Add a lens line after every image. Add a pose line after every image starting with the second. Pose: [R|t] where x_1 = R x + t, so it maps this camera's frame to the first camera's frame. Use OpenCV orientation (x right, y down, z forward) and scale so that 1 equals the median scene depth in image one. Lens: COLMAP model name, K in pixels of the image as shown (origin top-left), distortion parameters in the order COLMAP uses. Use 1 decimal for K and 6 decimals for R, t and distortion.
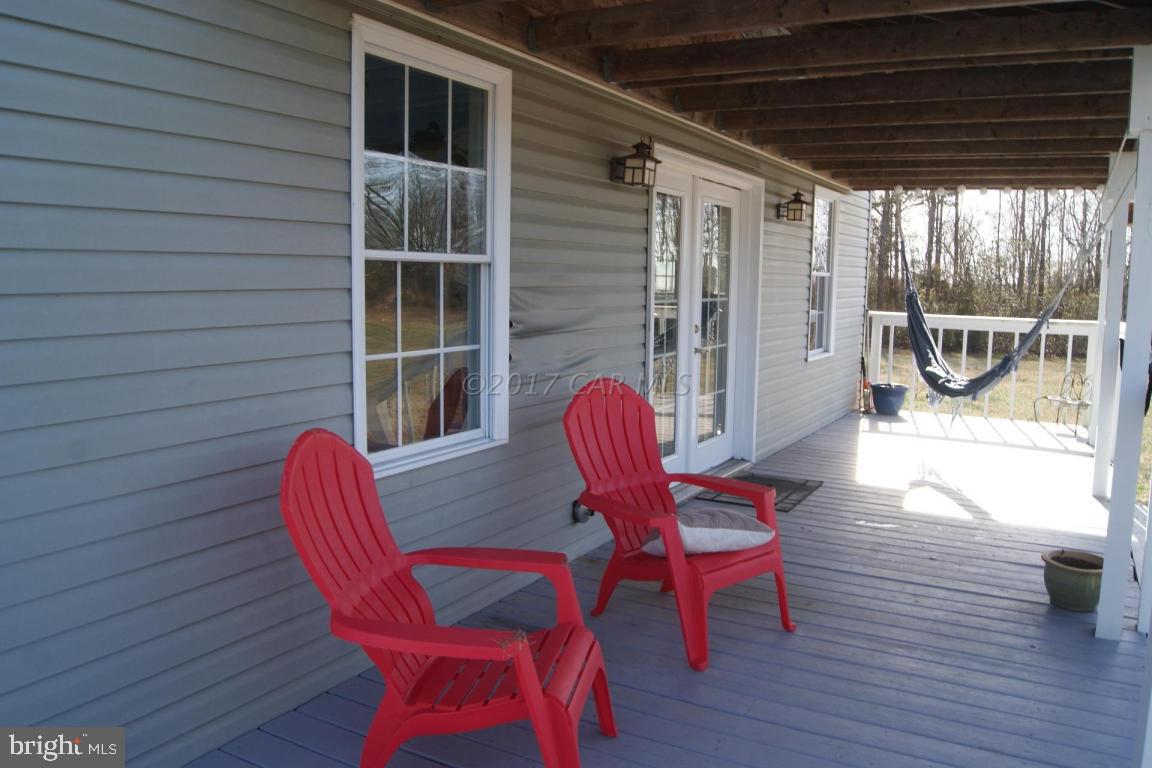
lens RADIAL K [[908.2, 0, 576.0], [0, 908.2, 384.0], [0, 0, 1]] dist [-0.074877, 0.009250]
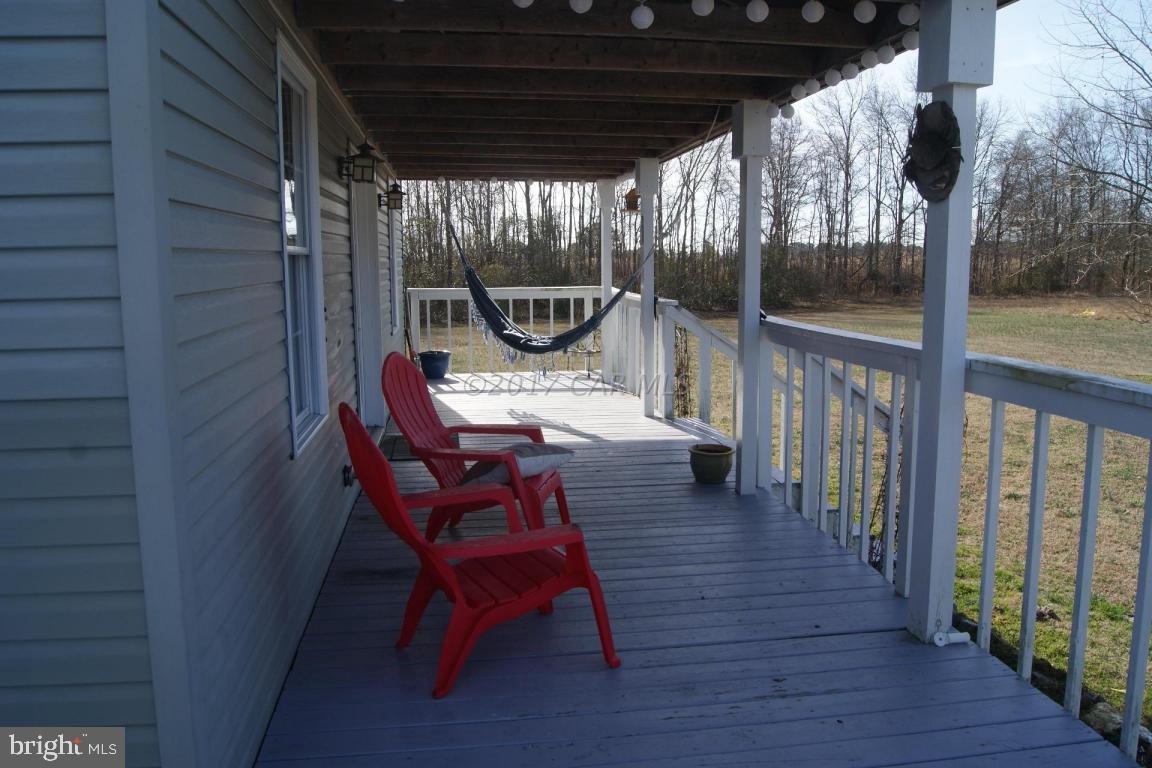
lens RADIAL K [[908.2, 0, 576.0], [0, 908.2, 384.0], [0, 0, 1]] dist [-0.074877, 0.009250]
pose [[0.800962, -0.104880, 0.589457, -0.449148], [0.092315, 0.994398, 0.051490, -0.003191], [-0.591555, 0.013175, 0.806157, -0.062119]]
